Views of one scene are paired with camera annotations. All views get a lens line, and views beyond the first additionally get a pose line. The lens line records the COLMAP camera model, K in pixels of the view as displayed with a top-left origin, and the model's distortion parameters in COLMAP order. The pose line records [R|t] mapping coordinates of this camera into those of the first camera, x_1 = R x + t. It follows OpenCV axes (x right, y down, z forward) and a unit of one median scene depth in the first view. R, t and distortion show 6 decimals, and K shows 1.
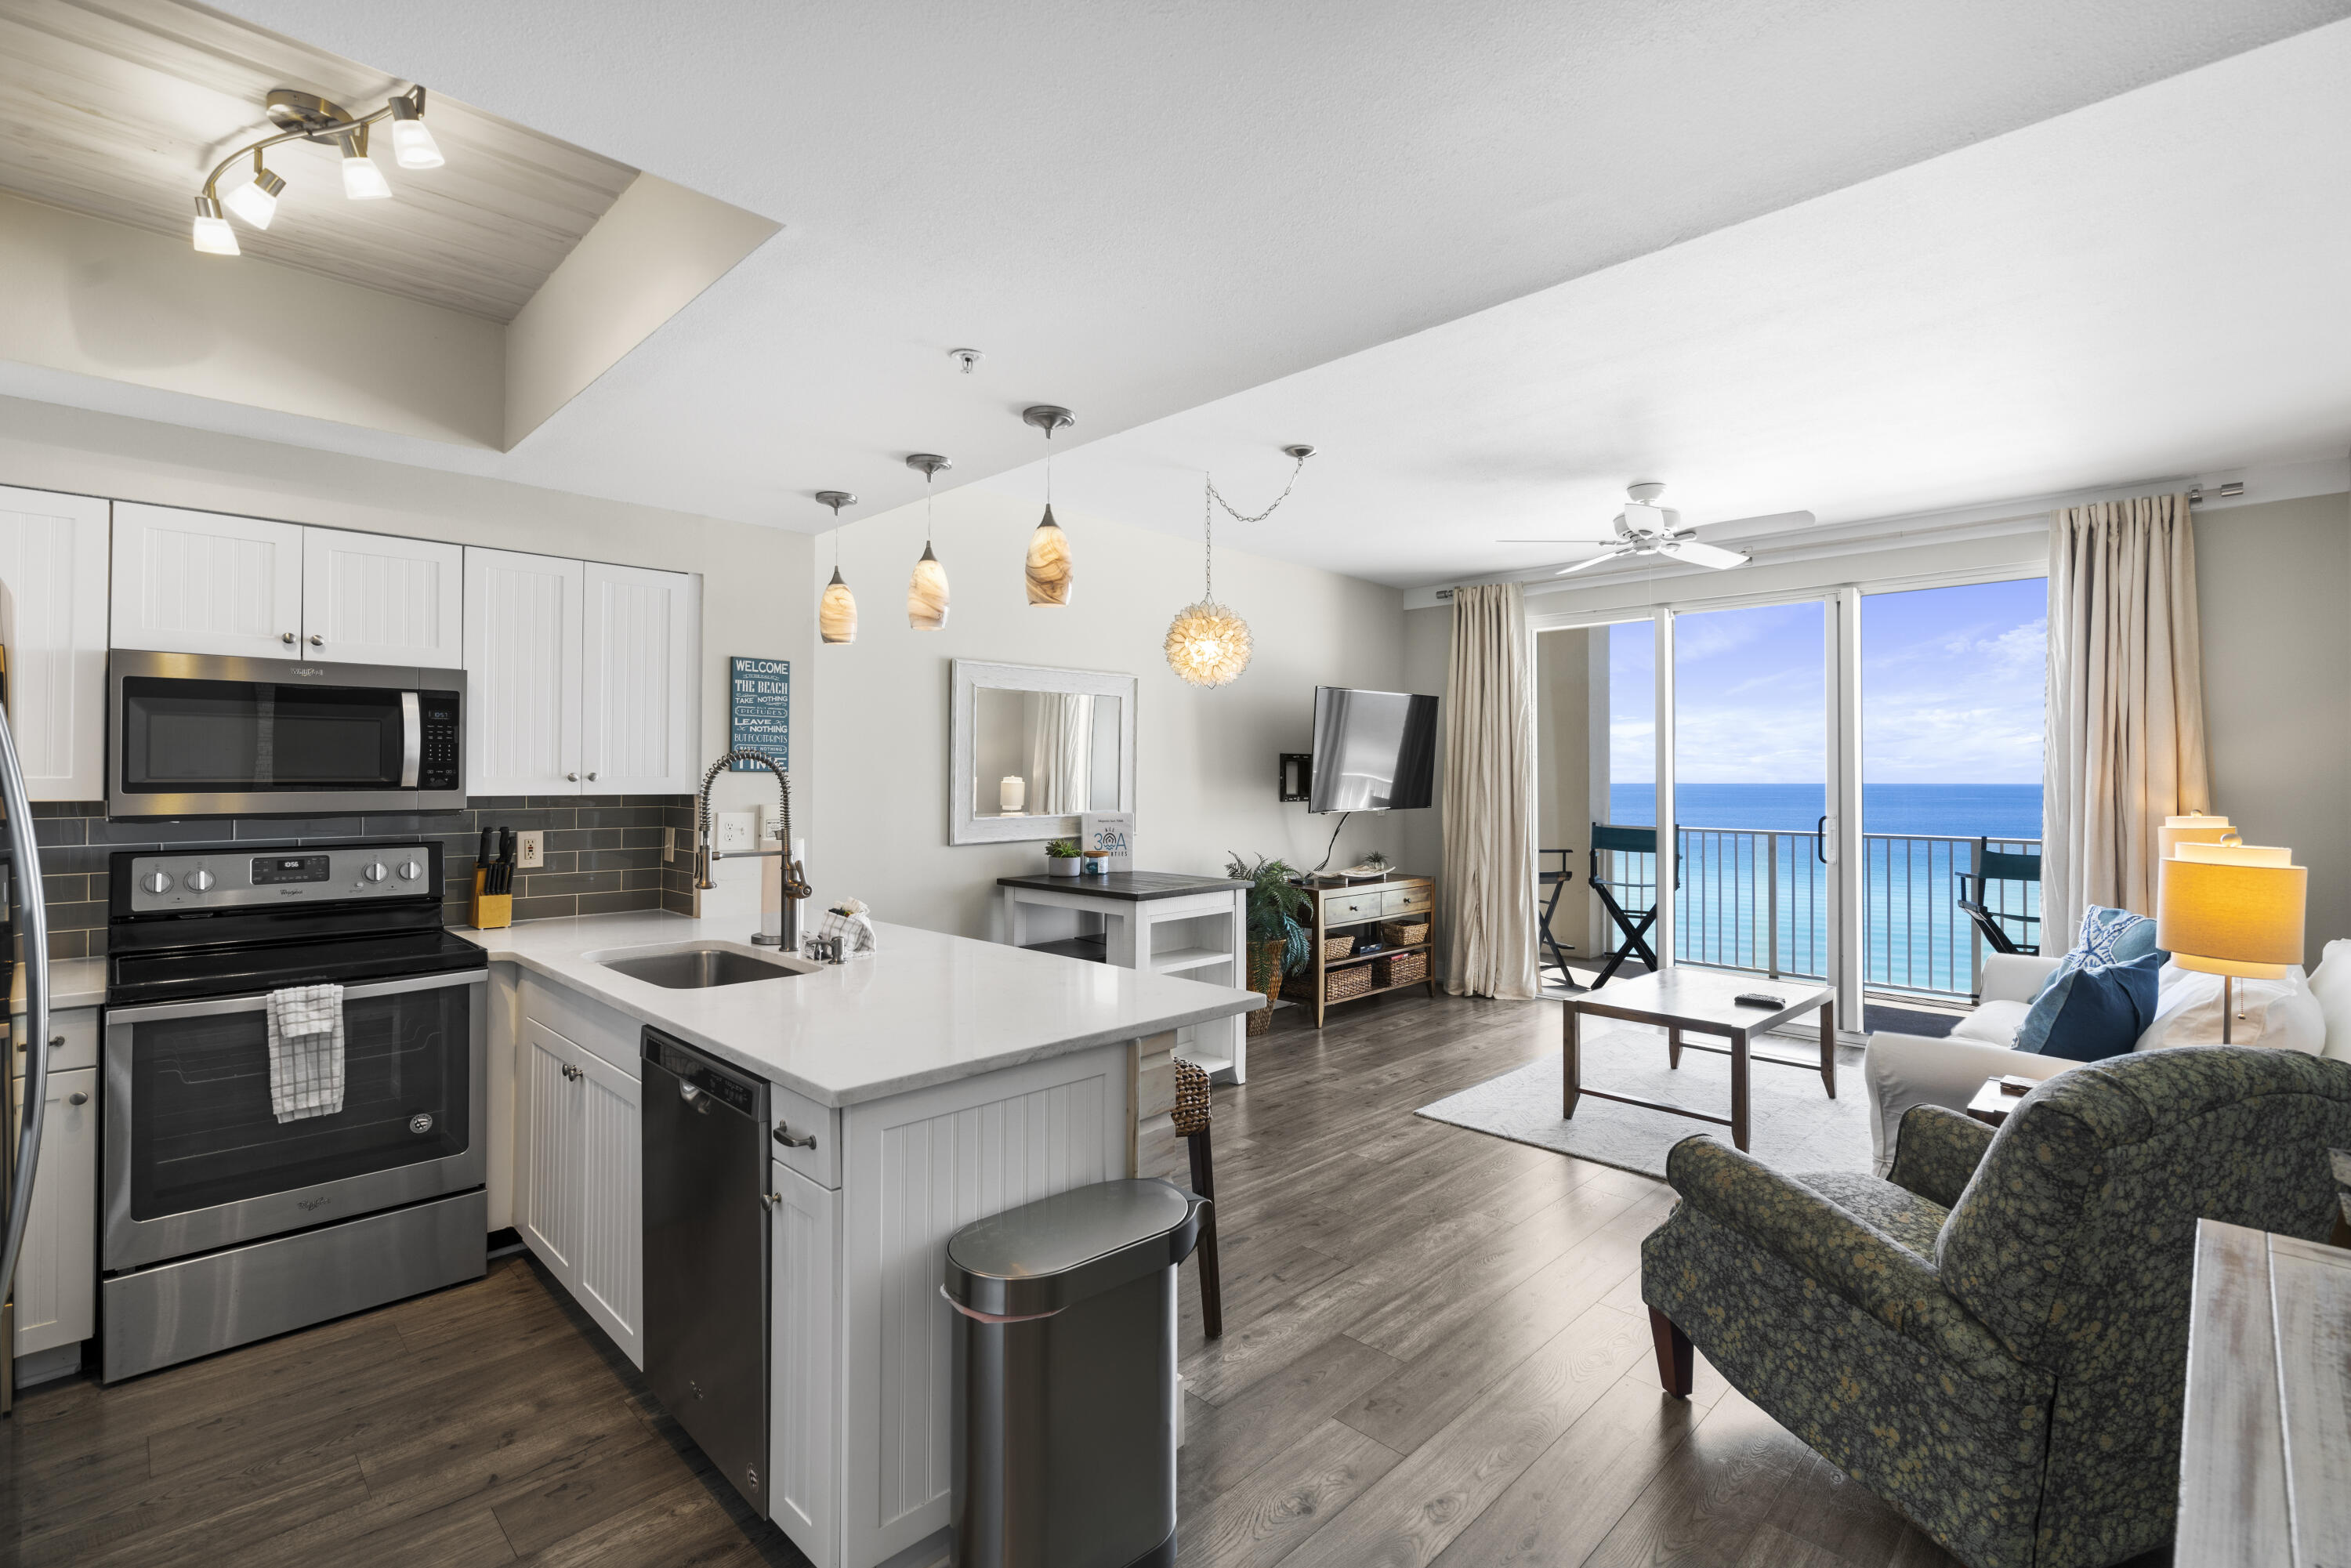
lens RADIAL K [[1064.7, 0, 1140.6], [0, 1064.7, 775.6], [0, 0, 1]] dist [0.001620, 0.000163]
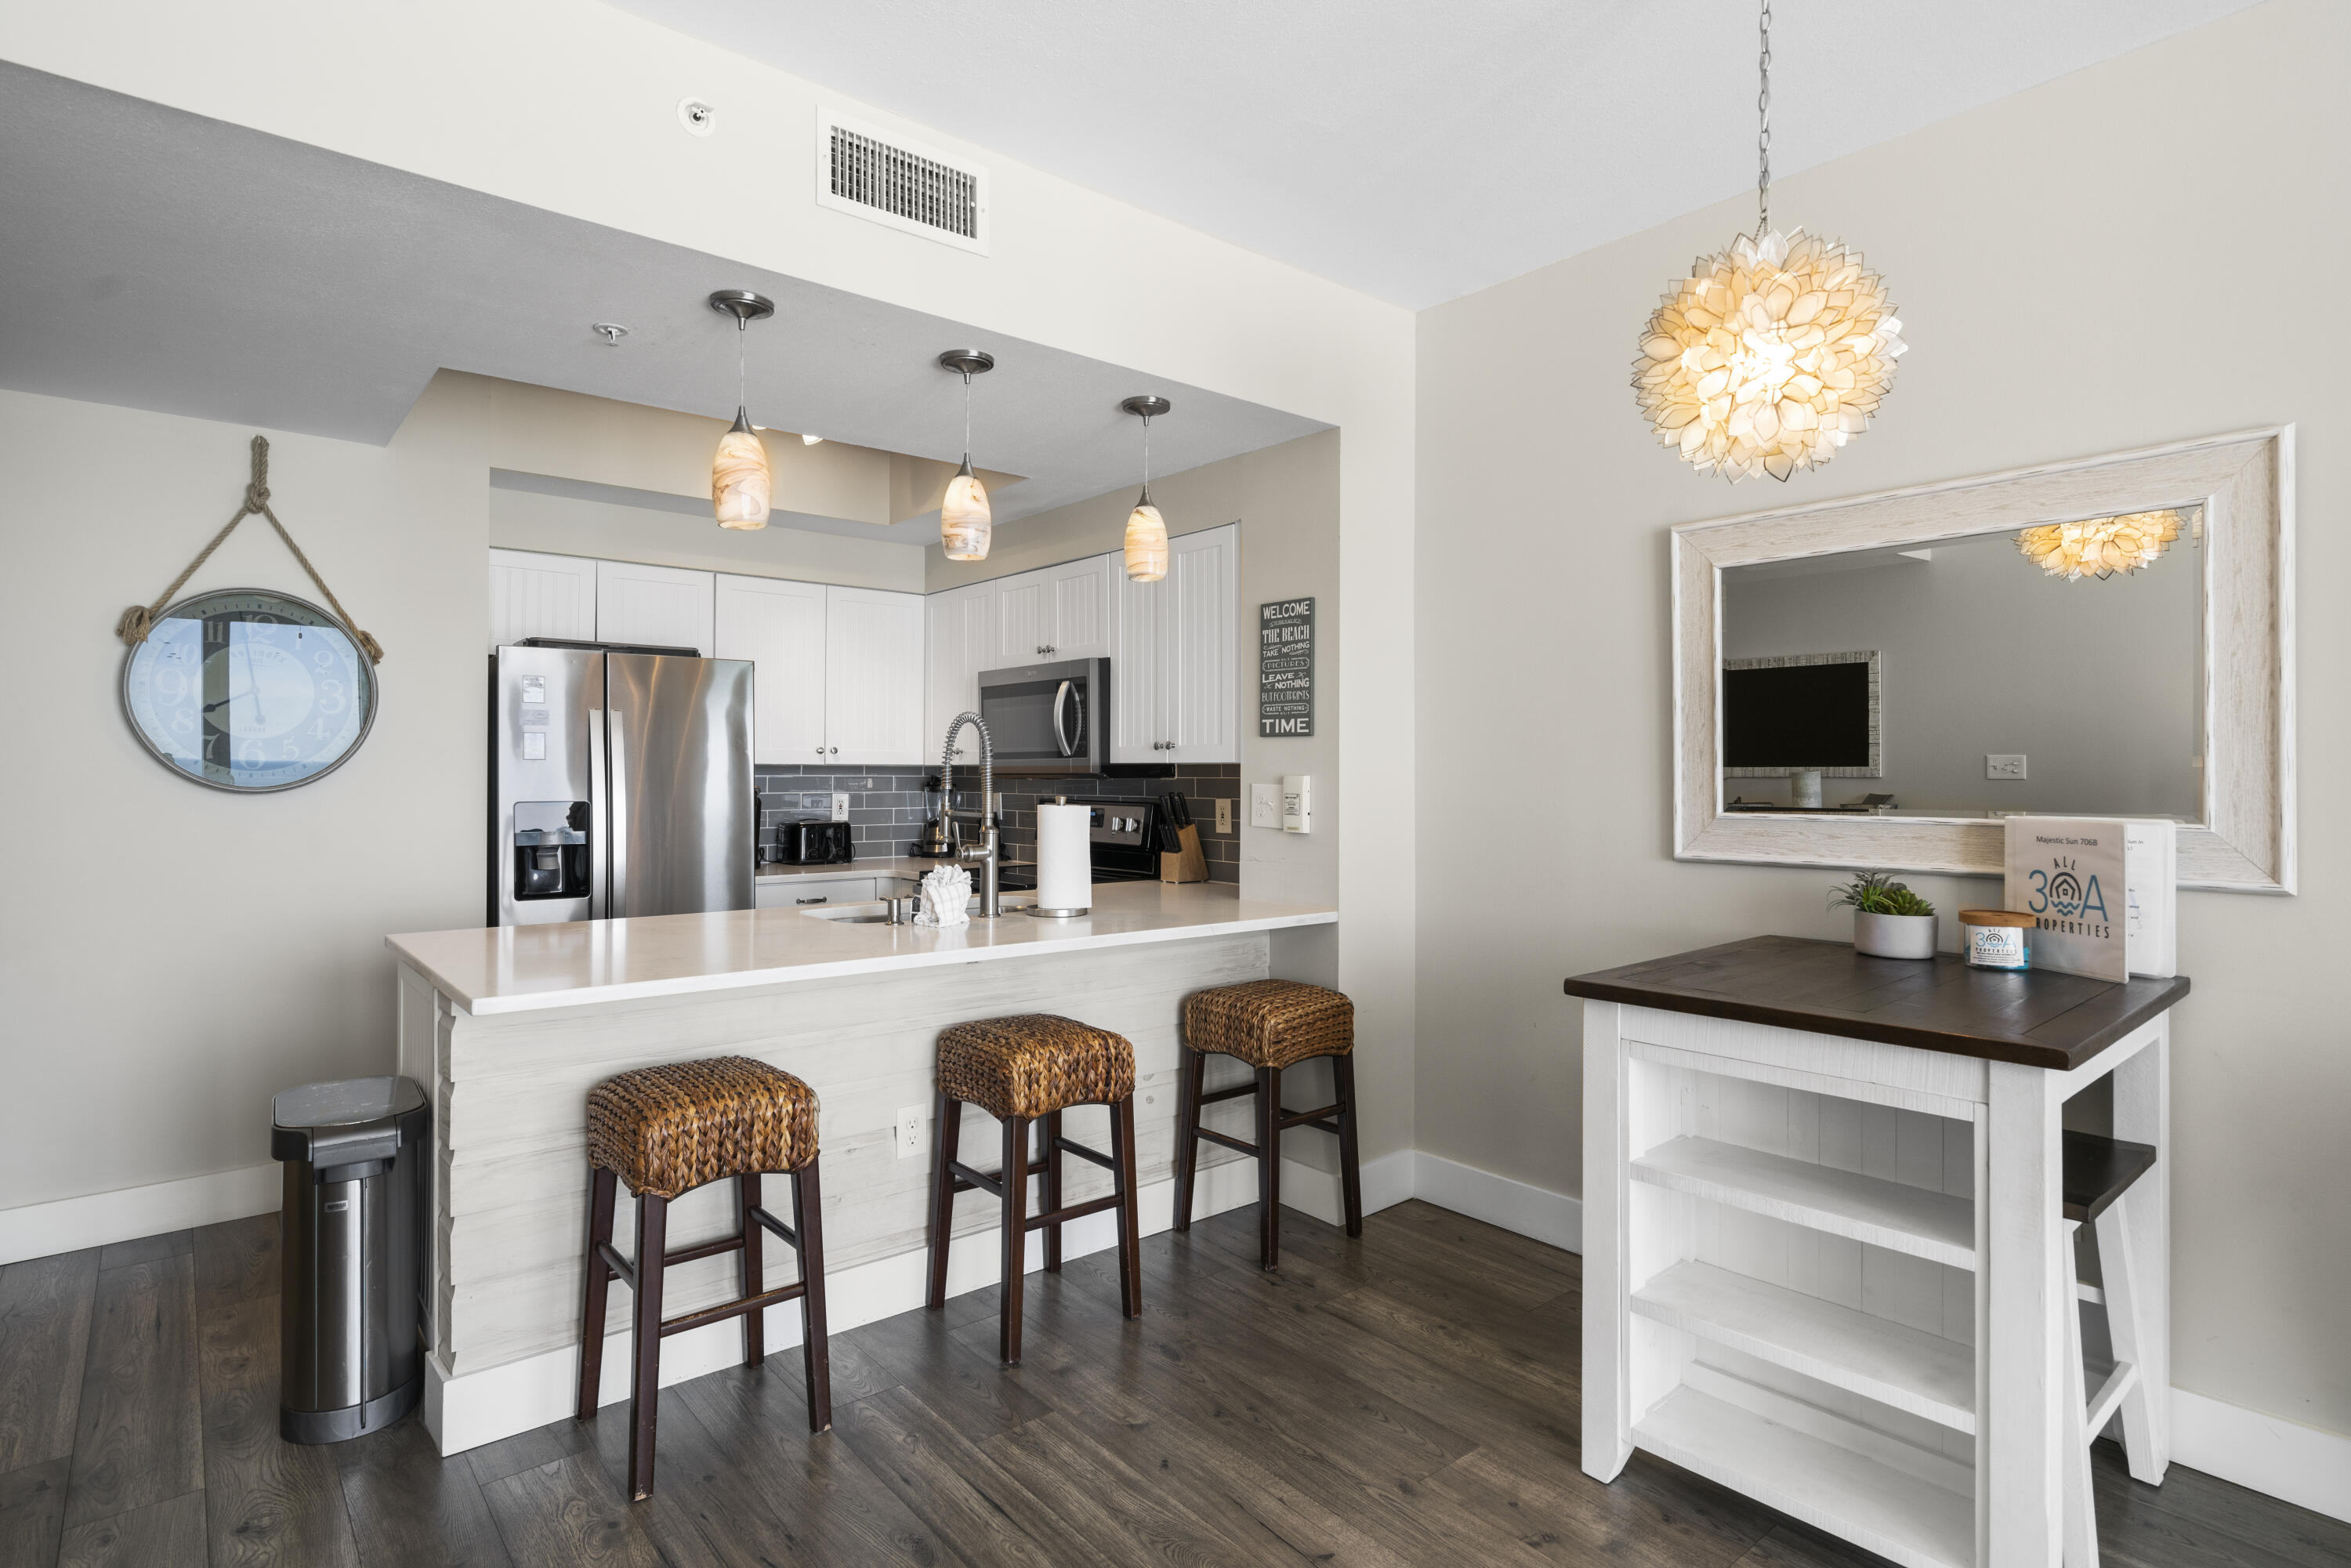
lens RADIAL K [[1203.3, 0, 1176.4], [0, 1203.3, 771.1], [0, 0, 1]] dist [-0.001581, 0.001024]
pose [[-0.066173, -0.003297, -0.997803, 0.399249], [-0.003622, 0.999989, -0.003064, 0.018347], [0.997802, 0.003412, -0.066184, 0.661143]]
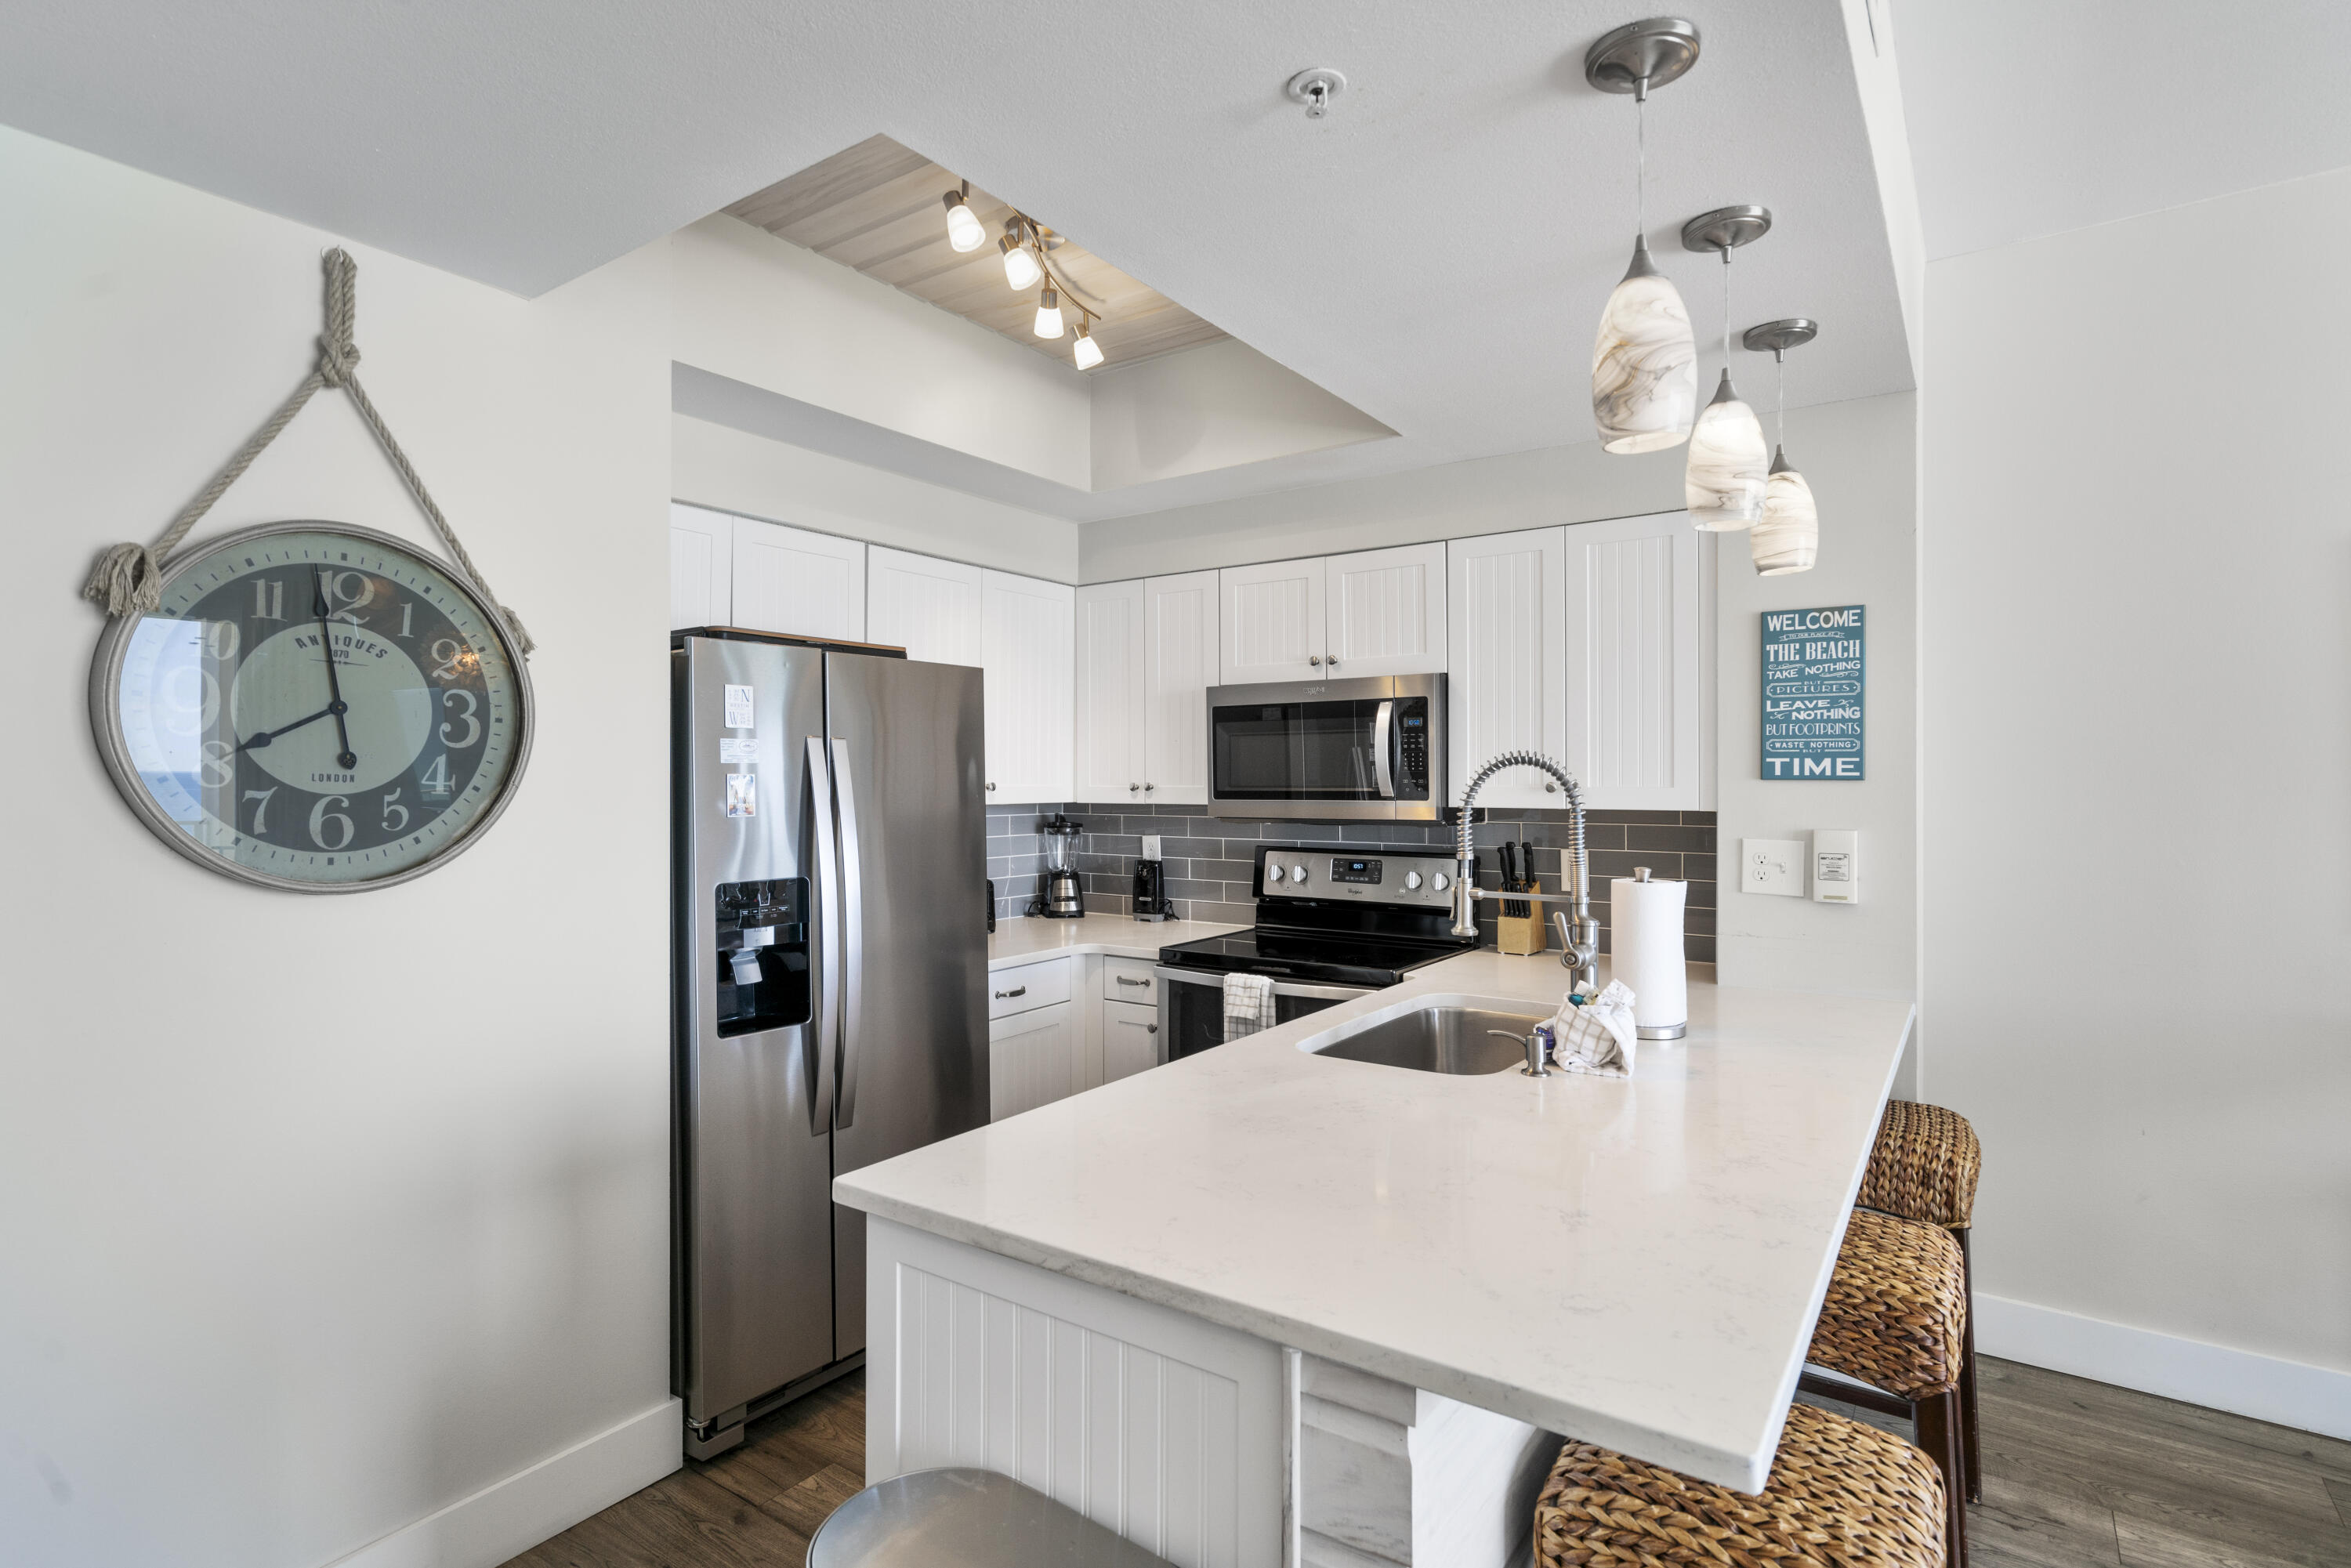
lens RADIAL K [[1168.3, 0, 1175.0], [0, 1168.3, 774.3], [0, 0, 1]] dist [-0.000107, 0.000783]
pose [[0.190192, -0.006775, -0.981724, 0.187886], [0.000662, 0.999977, -0.006772, -0.001575], [0.981747, 0.000638, 0.190192, 0.321924]]
